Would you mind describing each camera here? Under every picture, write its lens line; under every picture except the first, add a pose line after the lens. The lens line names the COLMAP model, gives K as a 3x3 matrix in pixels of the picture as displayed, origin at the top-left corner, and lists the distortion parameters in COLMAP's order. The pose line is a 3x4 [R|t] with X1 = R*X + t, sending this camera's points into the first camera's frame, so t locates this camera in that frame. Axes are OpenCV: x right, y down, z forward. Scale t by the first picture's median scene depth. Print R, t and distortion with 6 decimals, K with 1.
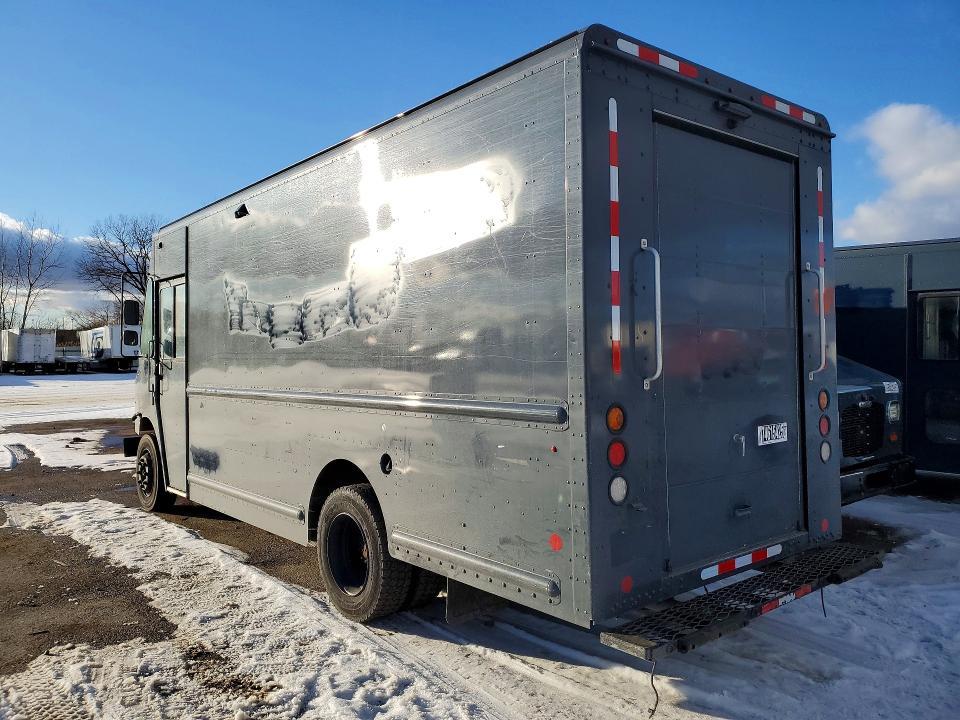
lens RADIAL K [[737.3, 0, 481.5], [0, 737.3, 360.1], [0, 0, 1]] dist [0.025969, -0.014205]
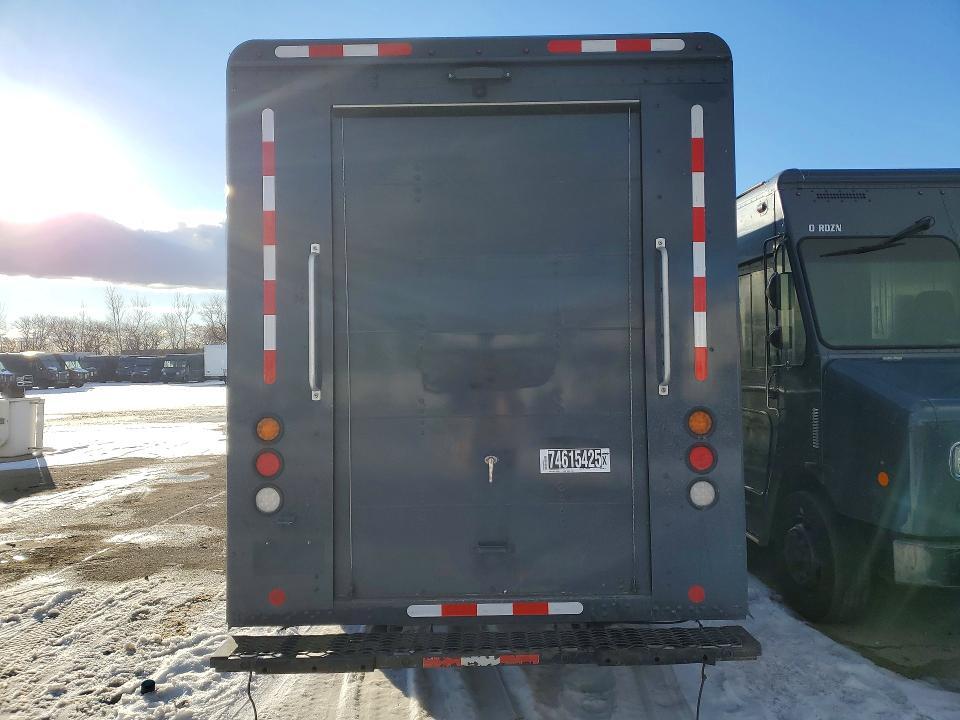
lens RADIAL K [[737.3, 0, 481.4], [0, 737.3, 360.1], [0, 0, 1]] dist [0.025969, -0.014205]
pose [[0.776115, -0.008179, -0.630539, 0.868844], [0.003252, 0.999954, -0.008968, -0.002356], [0.630584, 0.004910, 0.776106, 0.339932]]
